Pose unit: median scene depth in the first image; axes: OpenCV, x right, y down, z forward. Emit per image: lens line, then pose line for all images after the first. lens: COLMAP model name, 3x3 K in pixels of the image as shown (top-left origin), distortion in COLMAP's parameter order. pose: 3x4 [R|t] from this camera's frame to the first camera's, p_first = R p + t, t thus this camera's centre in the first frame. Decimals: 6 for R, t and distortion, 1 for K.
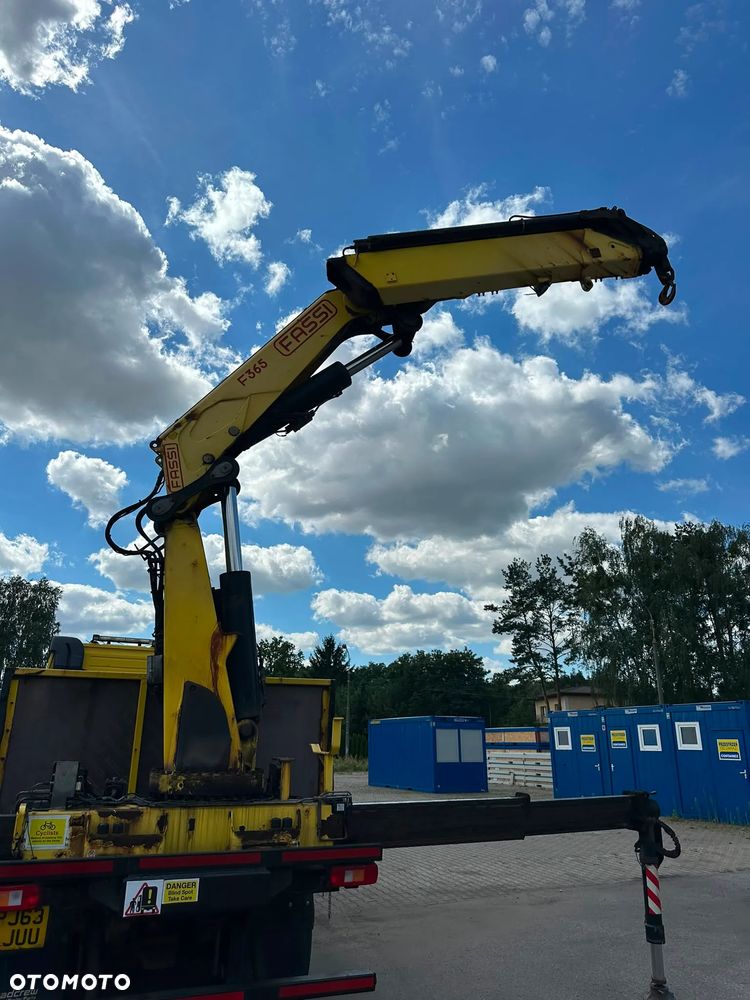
lens RADIAL K [[714.5, 0, 375.0], [0, 714.5, 500.0], [0, 0, 1]] dist [0.009732, -0.008373]
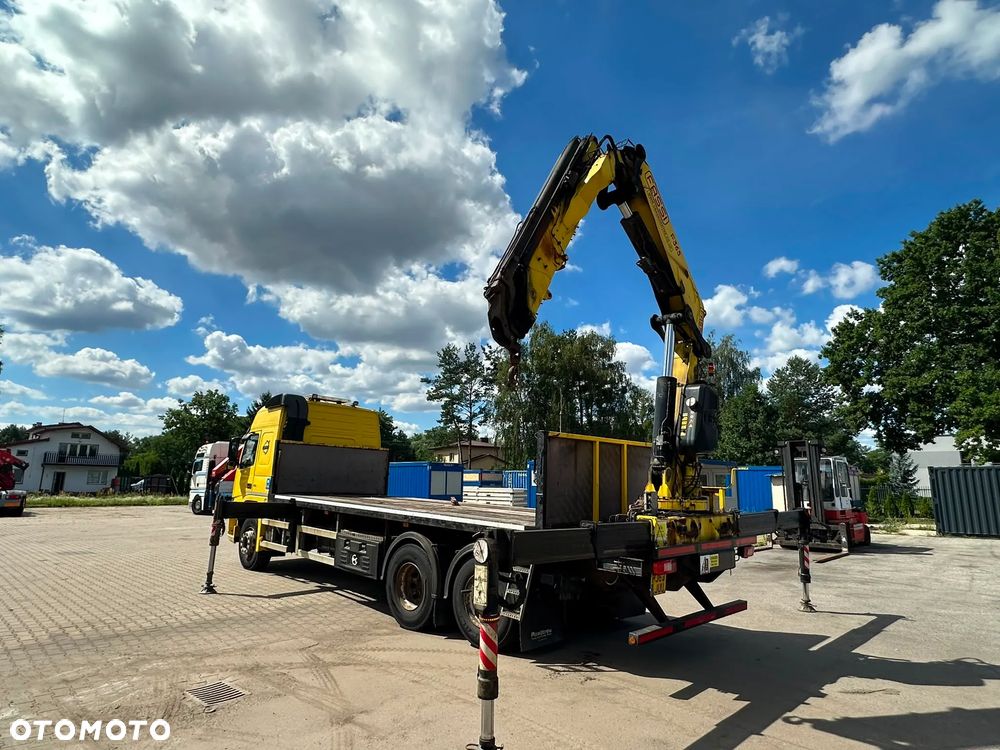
lens RADIAL K [[574.8, 0, 503.8], [0, 574.8, 374.9], [0, 0, 1]] dist [-0.002091, 0.000056]
pose [[0.930668, 0.073904, 0.358324, -0.088365], [-0.124857, 0.984746, 0.121186, -0.001326], [-0.343902, -0.157523, 0.925699, -0.005160]]
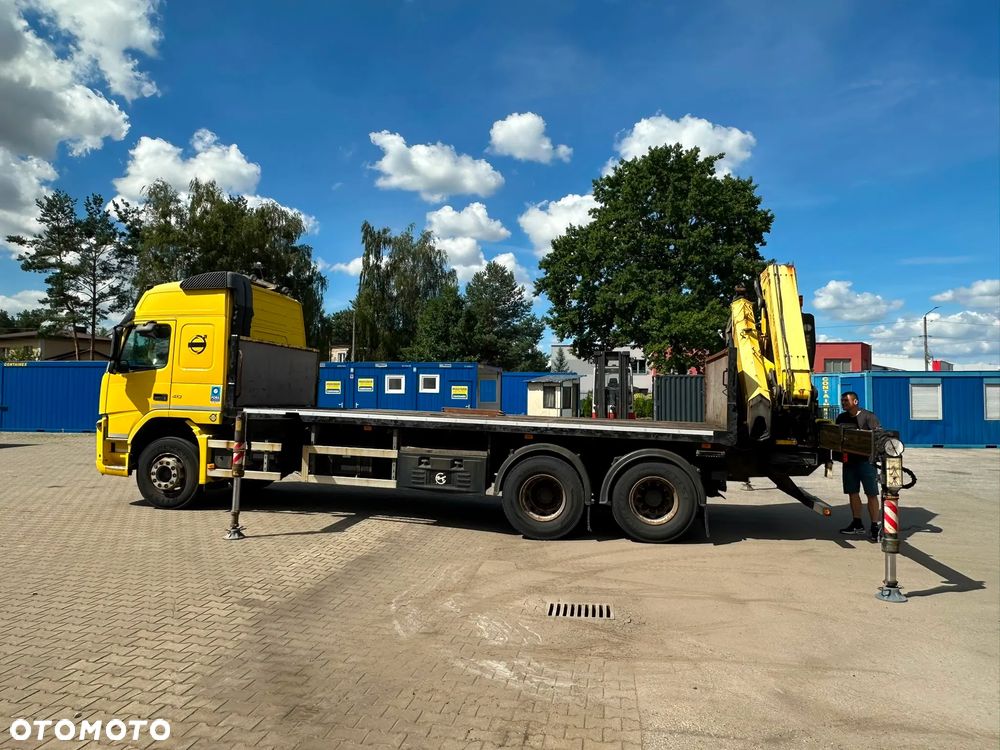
lens RADIAL K [[665.7, 0, 503.0], [0, 665.7, 365.0], [0, 0, 1]] dist [-0.003573, -0.004168]
pose [[0.569305, 0.032484, 0.821484, -0.180930], [-0.270342, 0.951048, 0.149745, 0.016377], [-0.776406, -0.307332, 0.550218, 0.048676]]
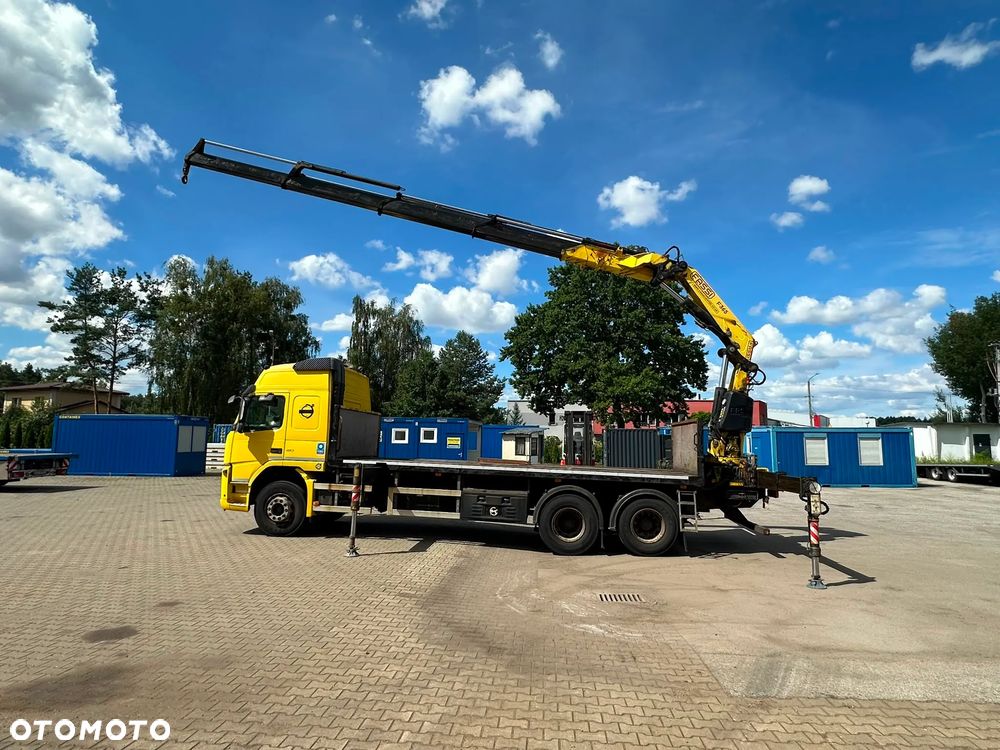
lens RADIAL K [[573.4, 0, 502.2], [0, 573.4, 372.2], [0, 0, 1]] dist [-0.002246, -0.003009]
pose [[0.502053, 0.100905, 0.858930, -0.219868], [-0.287997, 0.955991, 0.056030, 0.014891], [-0.815475, -0.275499, 0.509019, 0.053073]]
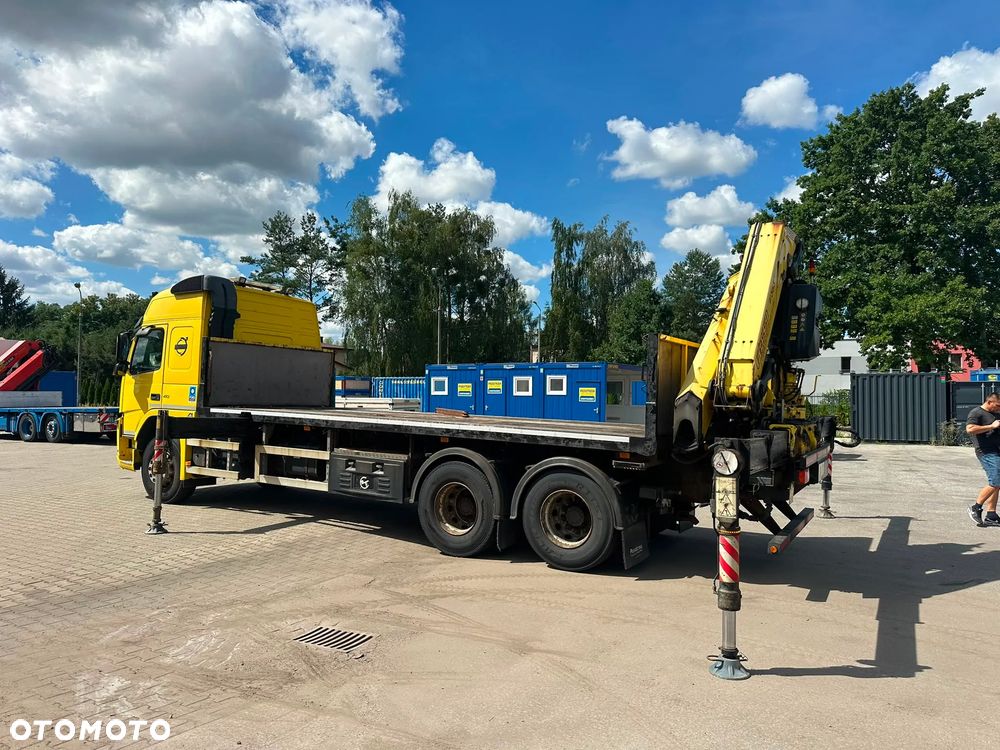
lens RADIAL K [[694.1, 0, 503.3], [0, 694.1, 383.3], [0, 0, 1]] dist [0.112075, -0.139552]
pose [[0.811725, 0.009184, 0.583967, -0.129348], [-0.191013, 0.949063, 0.250587, 0.004506], [-0.551920, -0.314953, 0.772133, 0.011286]]
